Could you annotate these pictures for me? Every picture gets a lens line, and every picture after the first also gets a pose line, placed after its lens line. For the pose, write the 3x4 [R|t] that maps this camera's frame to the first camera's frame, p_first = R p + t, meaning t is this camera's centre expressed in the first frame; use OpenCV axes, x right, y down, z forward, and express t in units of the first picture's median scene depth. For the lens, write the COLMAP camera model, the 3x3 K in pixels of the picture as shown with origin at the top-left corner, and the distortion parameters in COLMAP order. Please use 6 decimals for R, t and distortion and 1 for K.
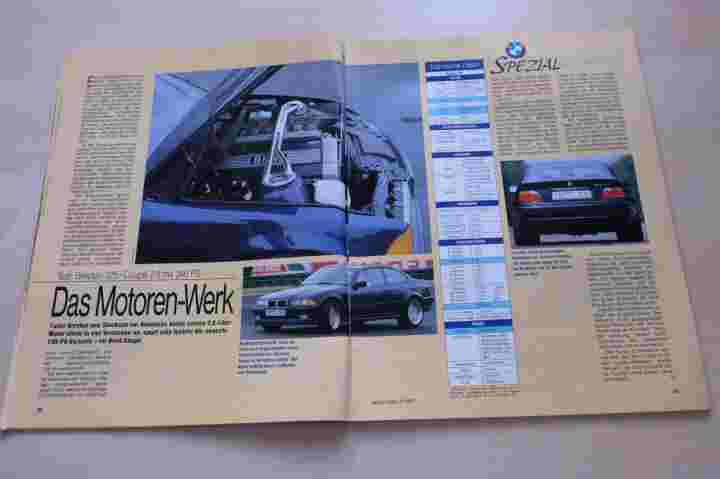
lens RADIAL K [[658.5, 0, 360.0], [0, 658.5, 239.5], [0, 0, 1]] dist [-0.066025, -0.009957]
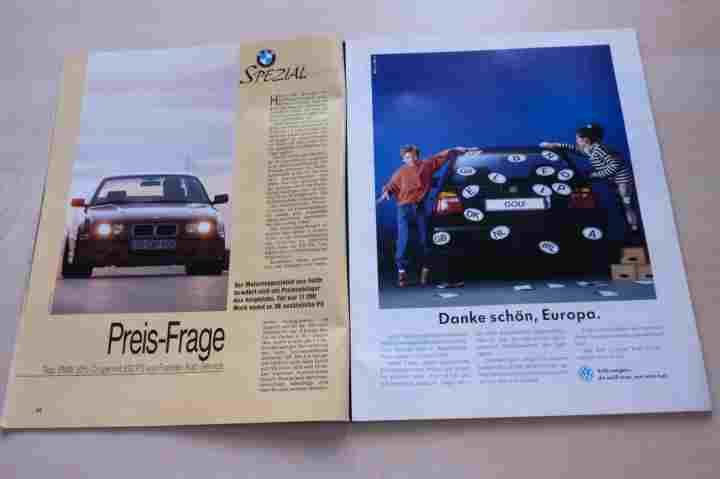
lens RADIAL K [[658.5, 0, 360.0], [0, 658.5, 239.5], [0, 0, 1]] dist [-0.066025, -0.009957]
pose [[0.999845, -0.000130, -0.017613, 0.392654], [0.000151, 0.999999, 0.001215, -0.028241], [0.017613, -0.001218, 0.999844, 0.050335]]
